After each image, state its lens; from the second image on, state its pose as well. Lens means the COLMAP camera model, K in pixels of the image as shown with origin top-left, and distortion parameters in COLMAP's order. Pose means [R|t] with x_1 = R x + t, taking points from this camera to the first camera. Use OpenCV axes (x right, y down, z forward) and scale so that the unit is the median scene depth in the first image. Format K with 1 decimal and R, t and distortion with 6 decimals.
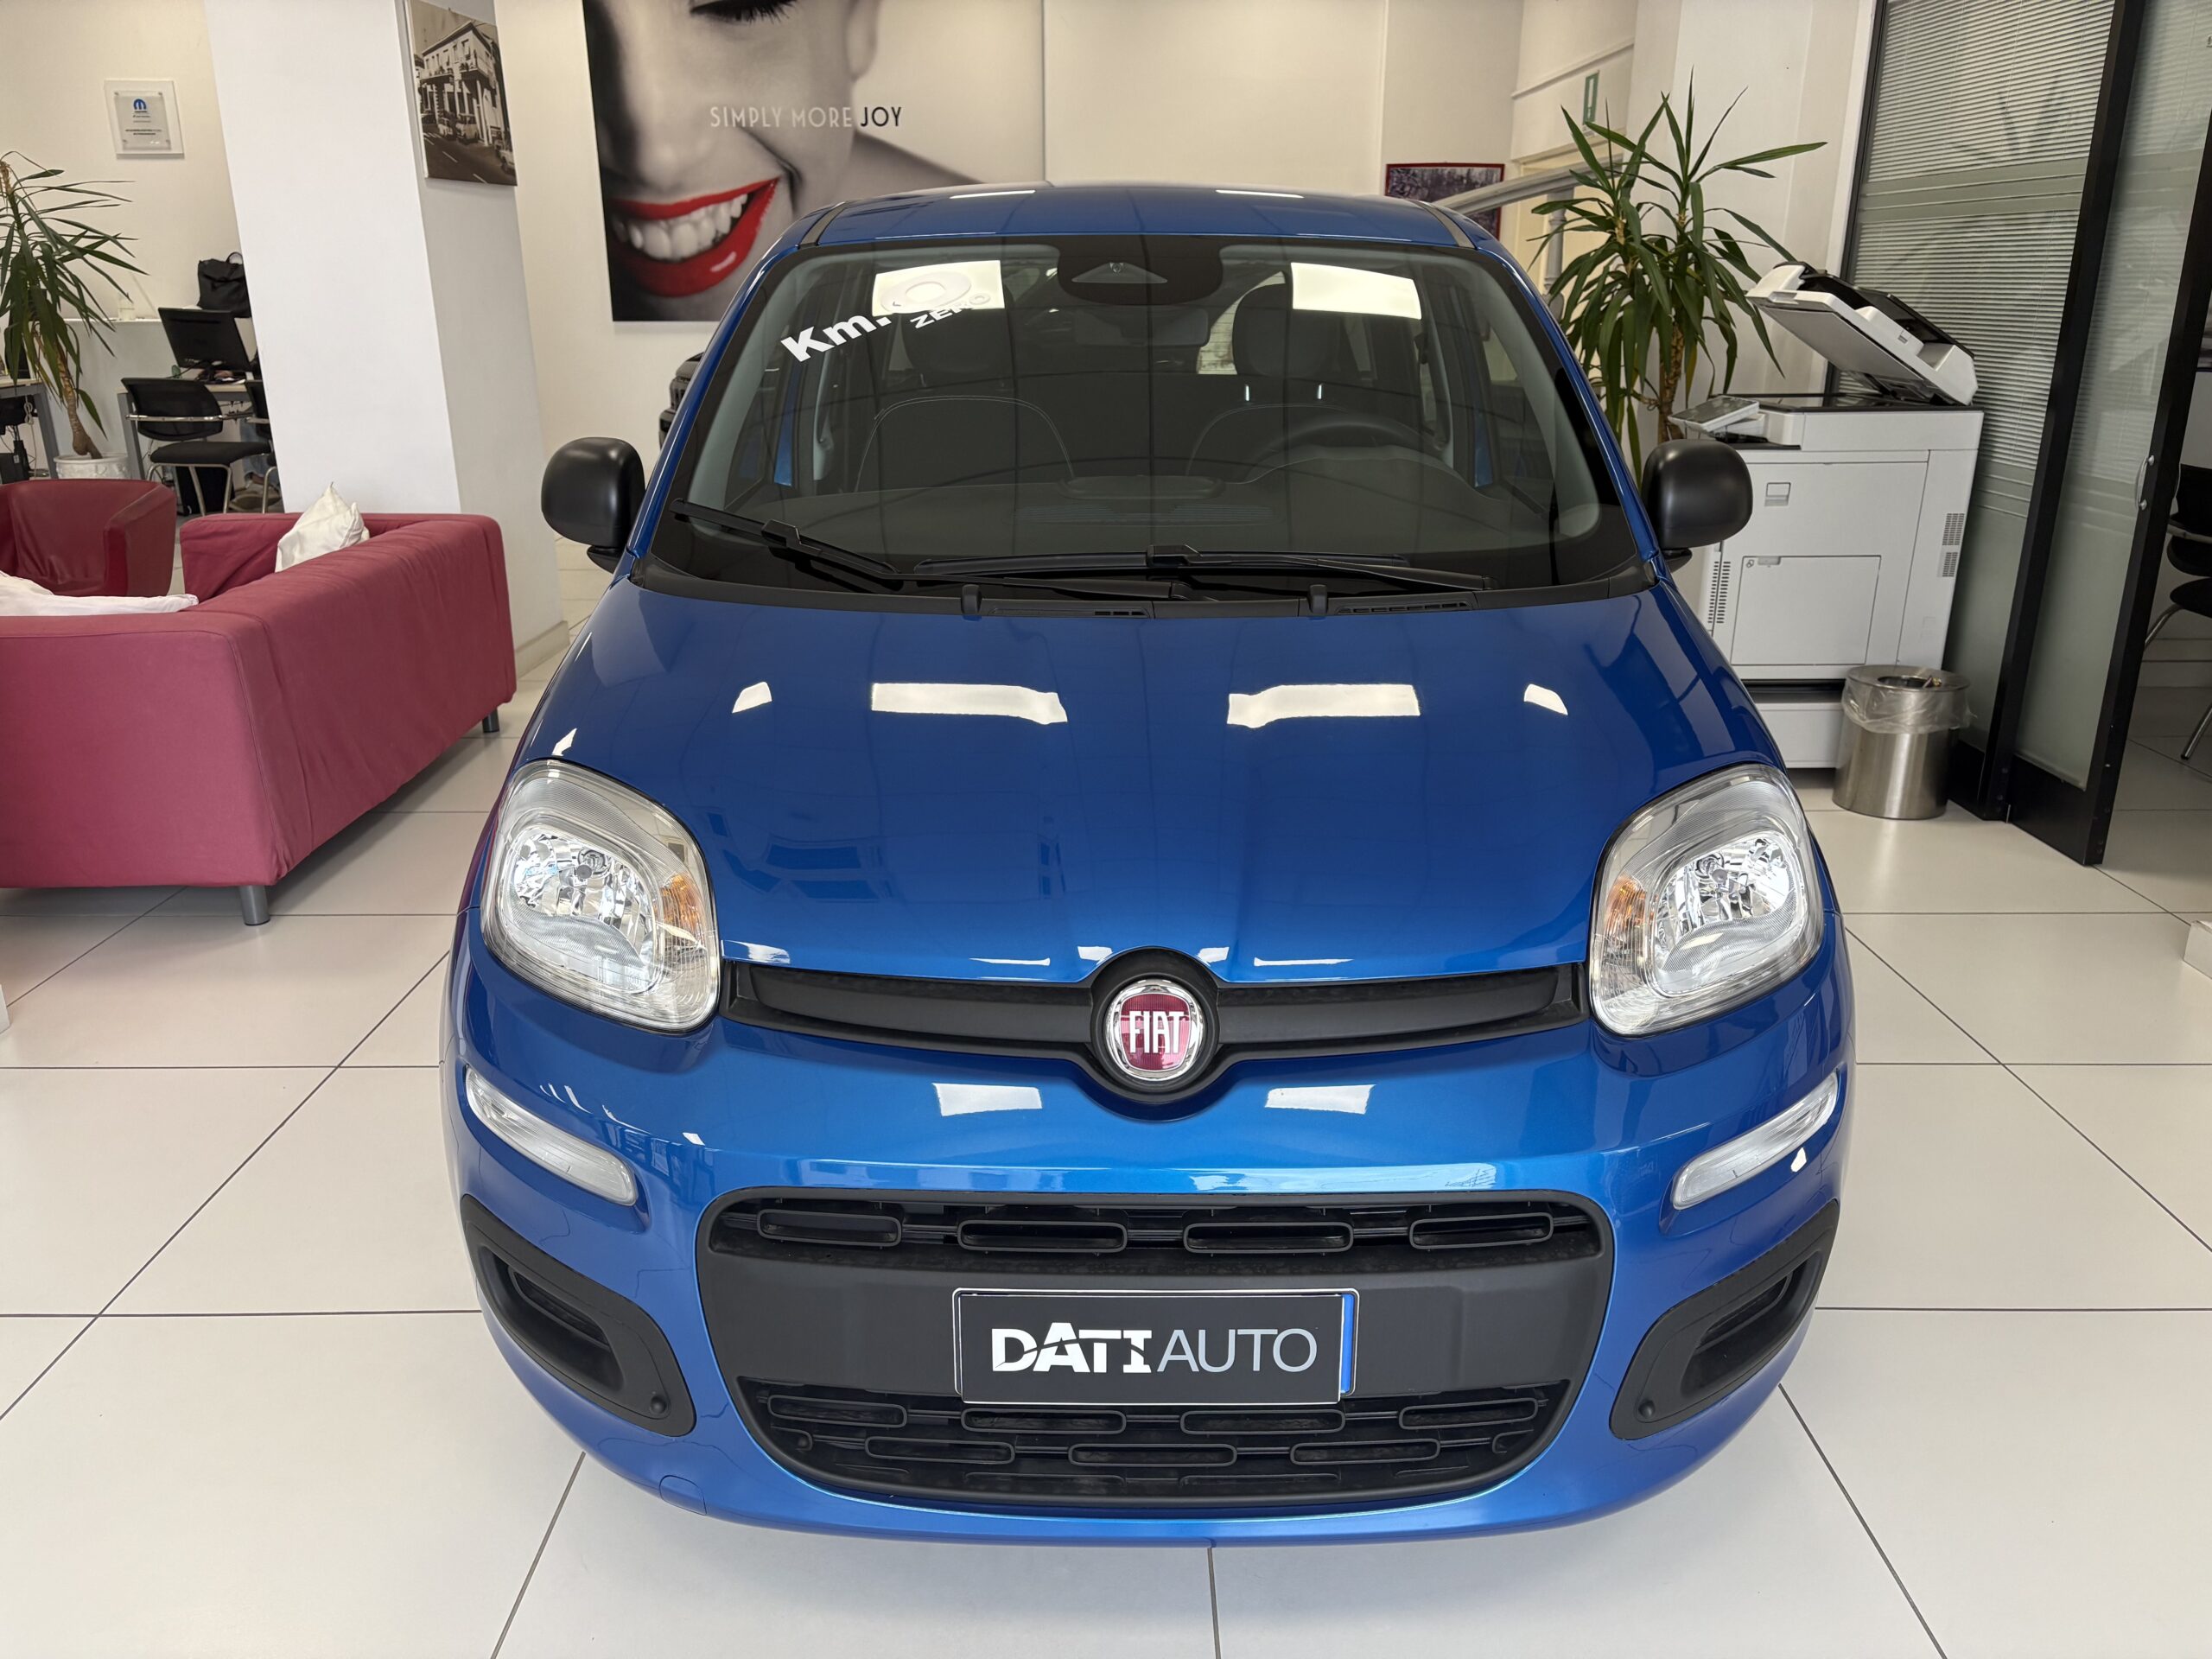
lens RADIAL K [[1671.0, 0, 1106.0], [0, 1671.0, 829.5], [0, 0, 1]] dist [0.034988, 0.000513]
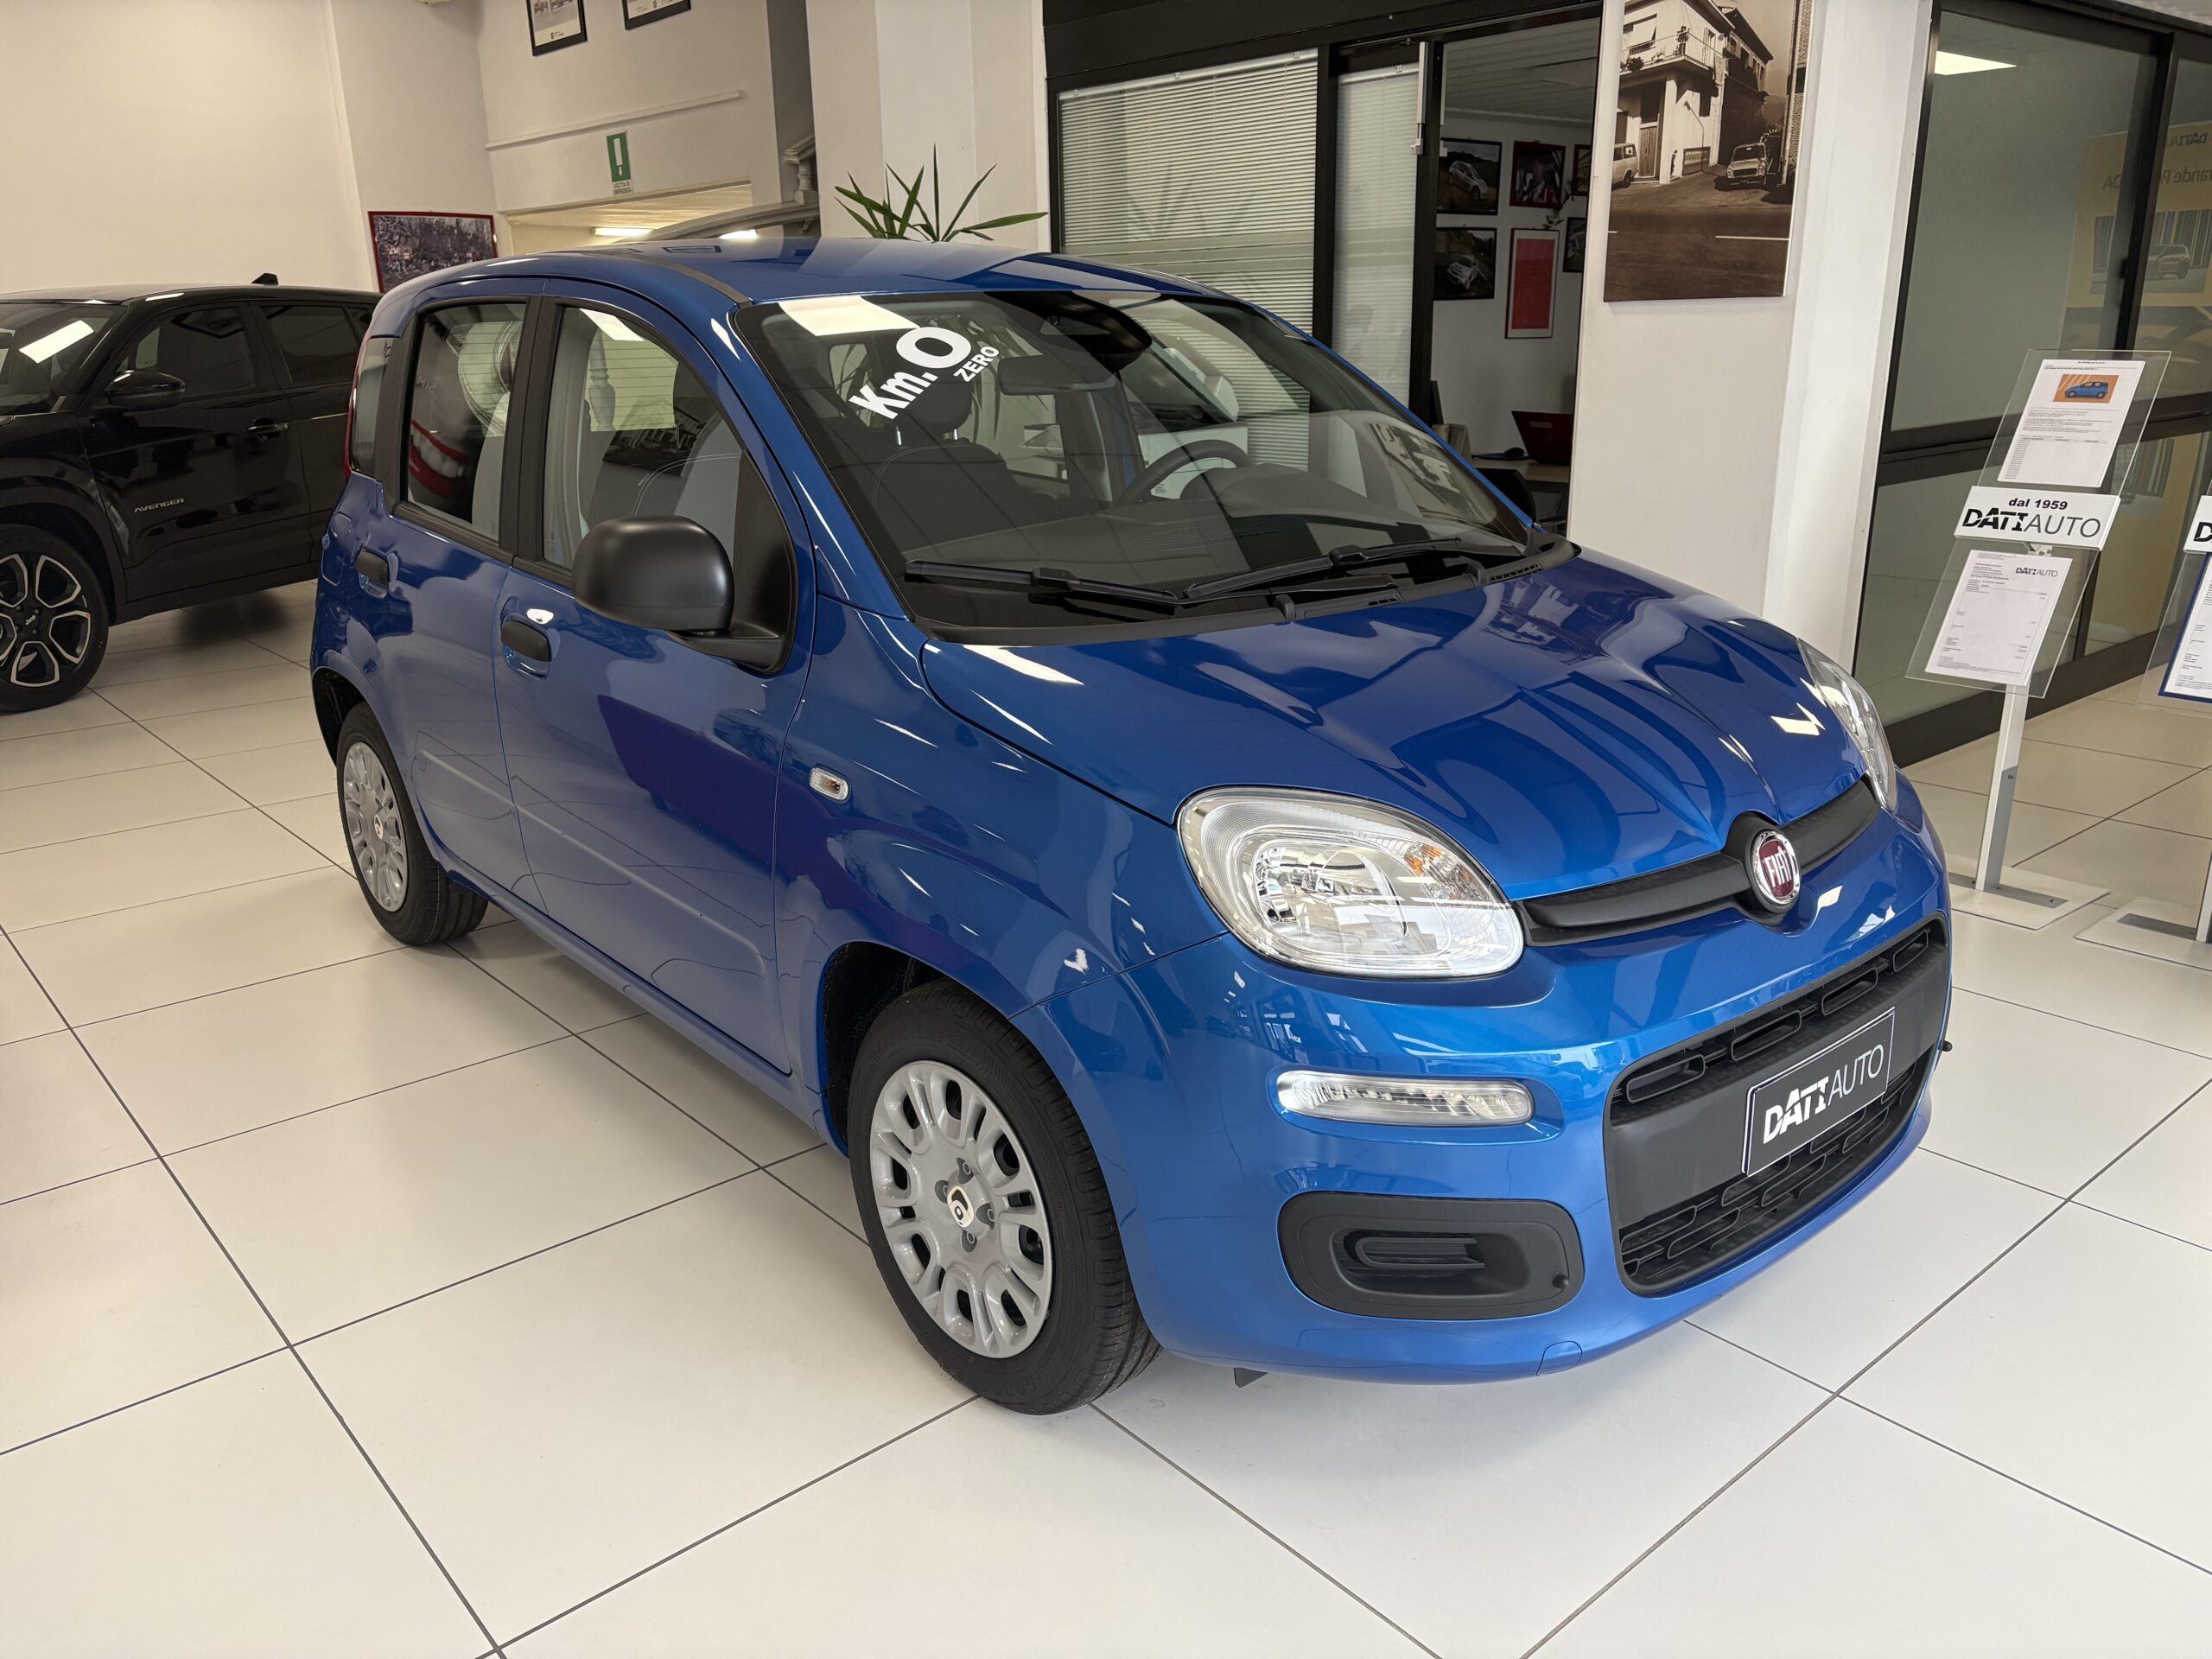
lens RADIAL K [[1671.0, 0, 1106.0], [0, 1671.0, 829.5], [0, 0, 1]] dist [0.034988, 0.000513]
pose [[0.759840, -0.206217, 0.616537, -0.740680], [0.222605, 0.973559, 0.051286, -0.060982], [-0.610811, 0.098274, 0.785654, 0.153484]]
